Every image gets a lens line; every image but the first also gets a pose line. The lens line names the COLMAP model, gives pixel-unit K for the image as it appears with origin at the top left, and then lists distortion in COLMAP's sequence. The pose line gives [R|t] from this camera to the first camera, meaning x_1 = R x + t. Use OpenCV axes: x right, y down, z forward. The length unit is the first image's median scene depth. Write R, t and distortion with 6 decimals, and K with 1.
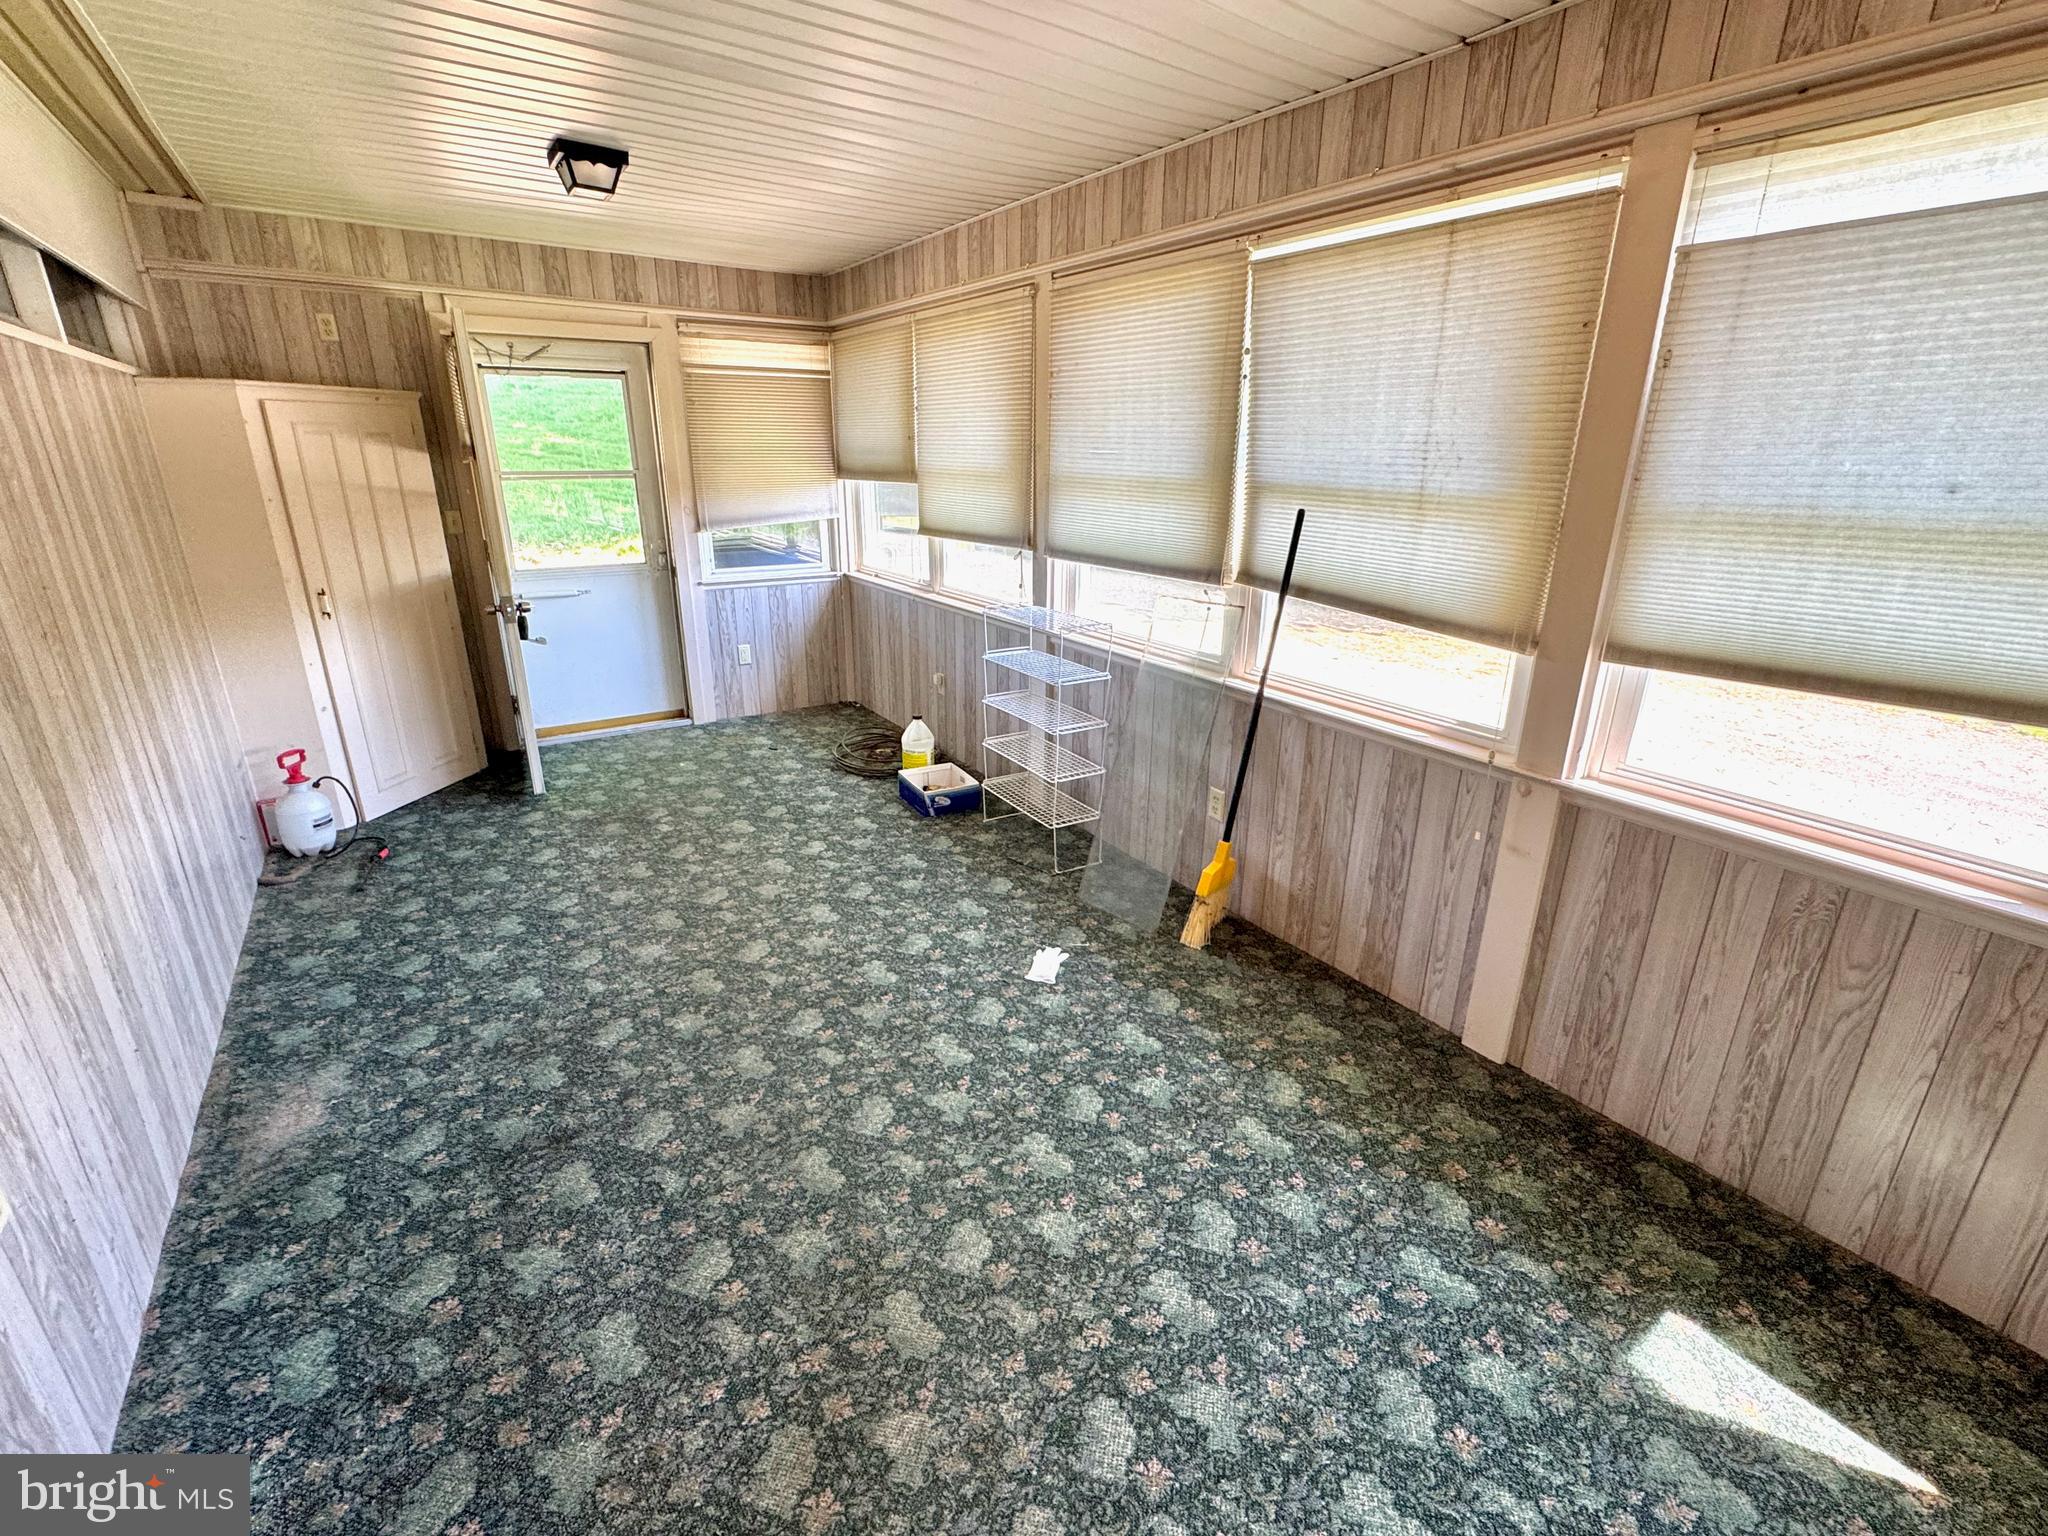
lens RADIAL K [[919.2, 0, 1016.1], [0, 919.2, 764.1], [0, 0, 1]] dist [0.000030, -0.000101]
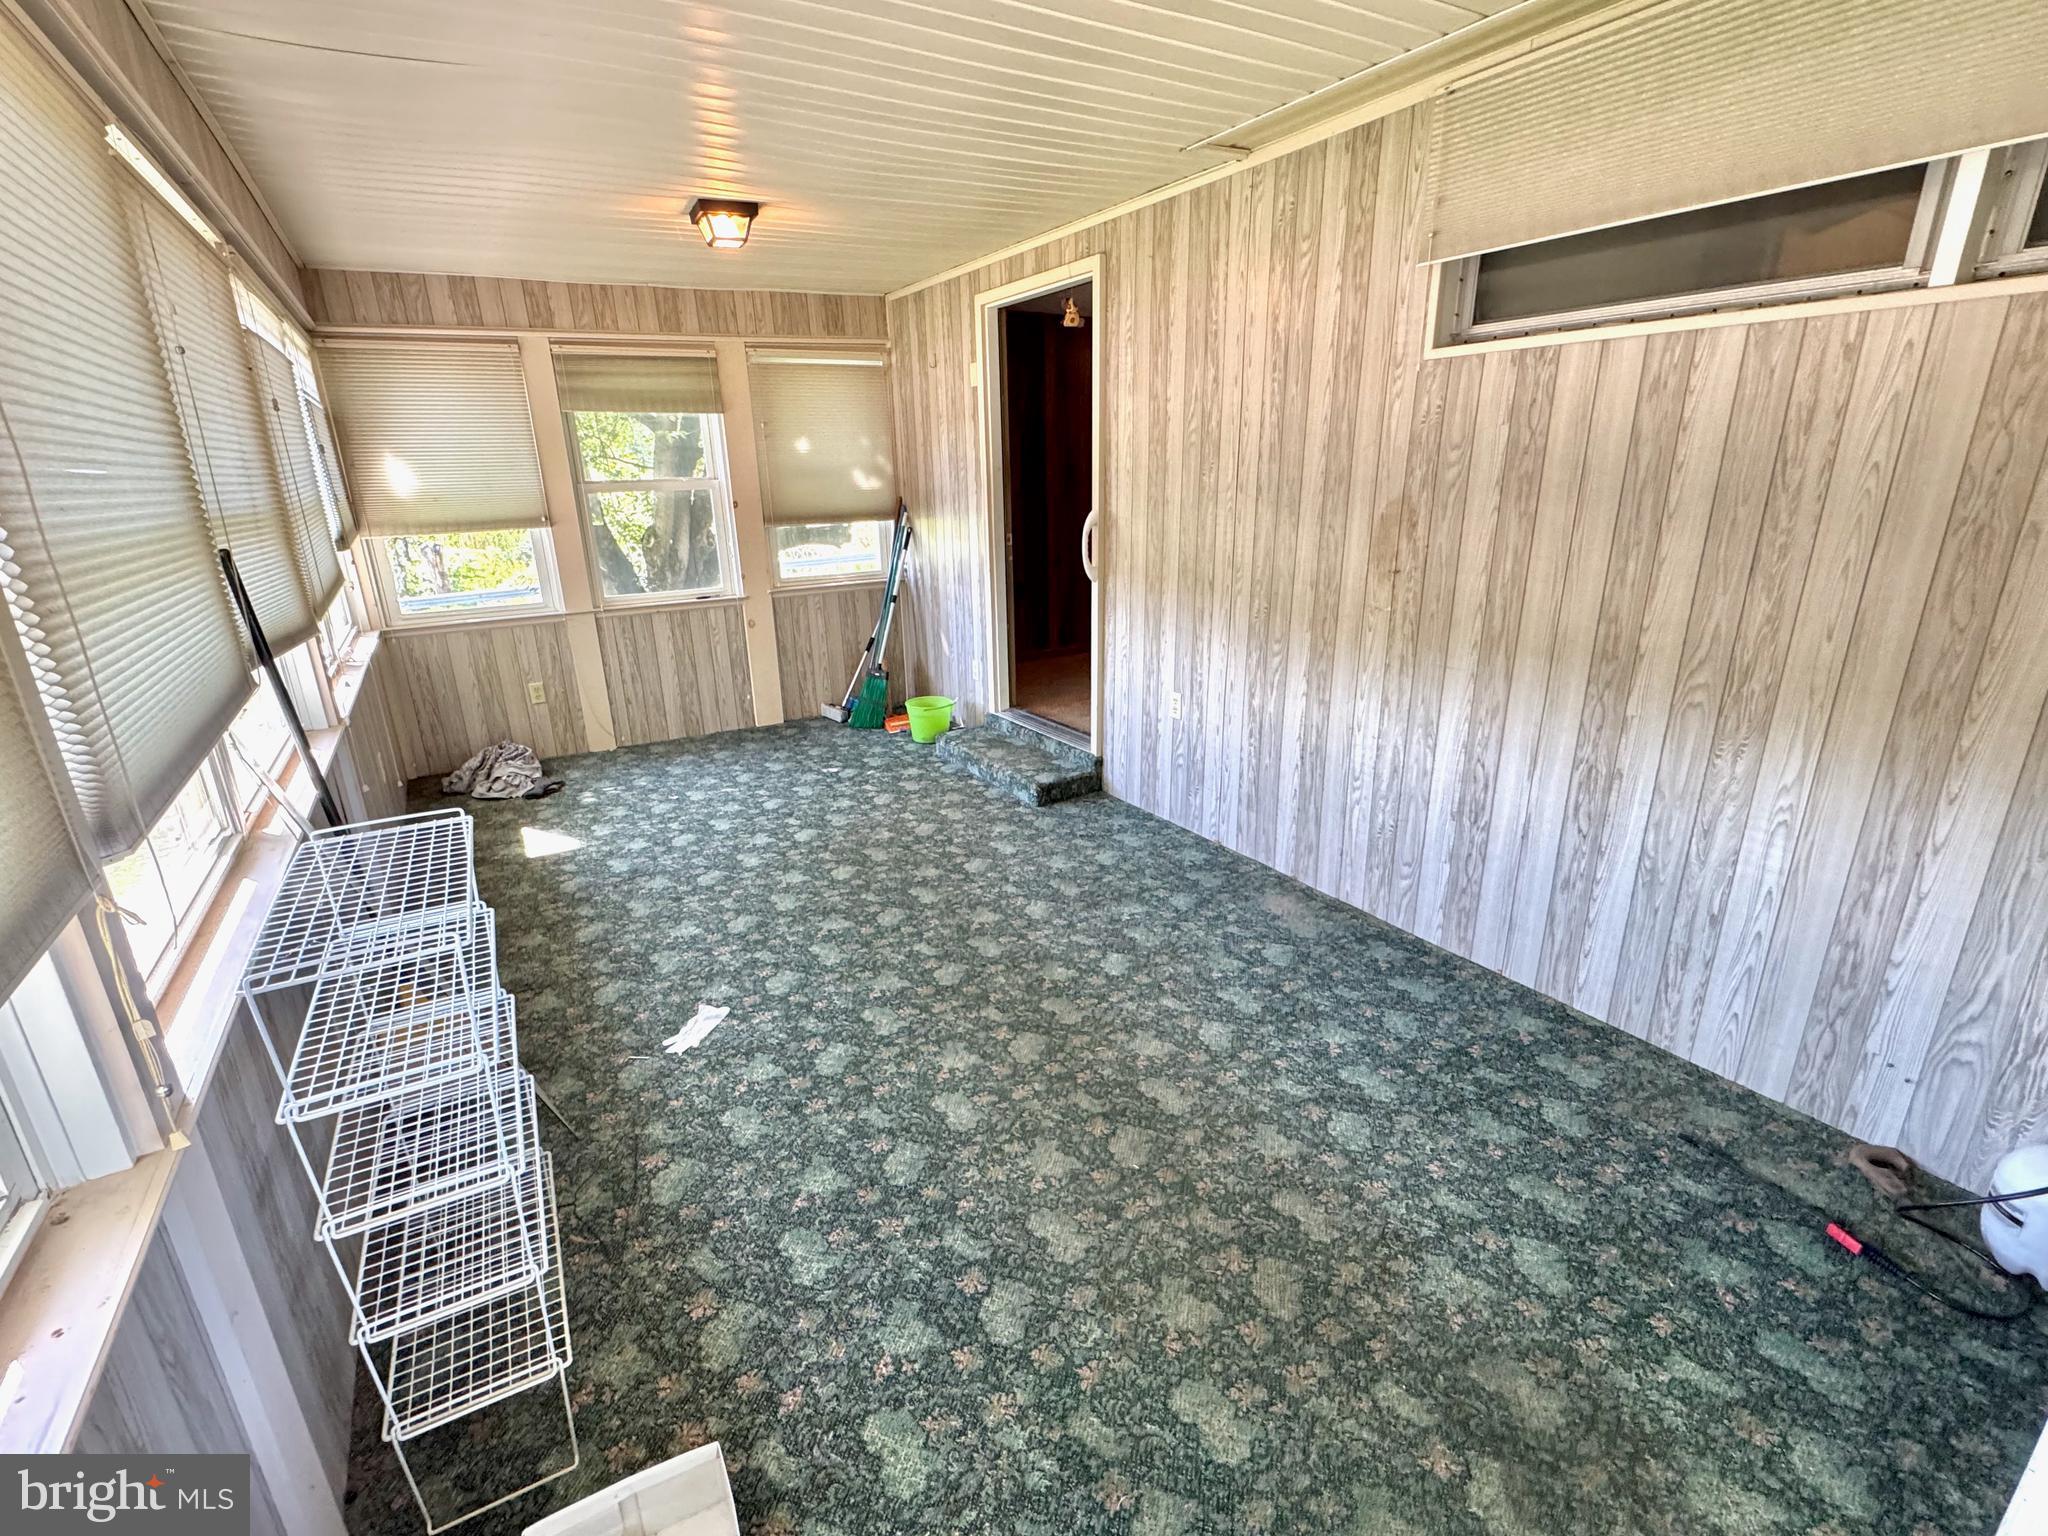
lens RADIAL K [[919.2, 0, 1010.2], [0, 919.2, 763.6], [0, 0, 1]] dist [0.000030, -0.000101]
pose [[-0.999235, 0.003382, 0.038955, -0.309944], [0.026234, 0.796731, 0.603764, -0.525758], [-0.028994, 0.604324, -0.796211, 1.549280]]
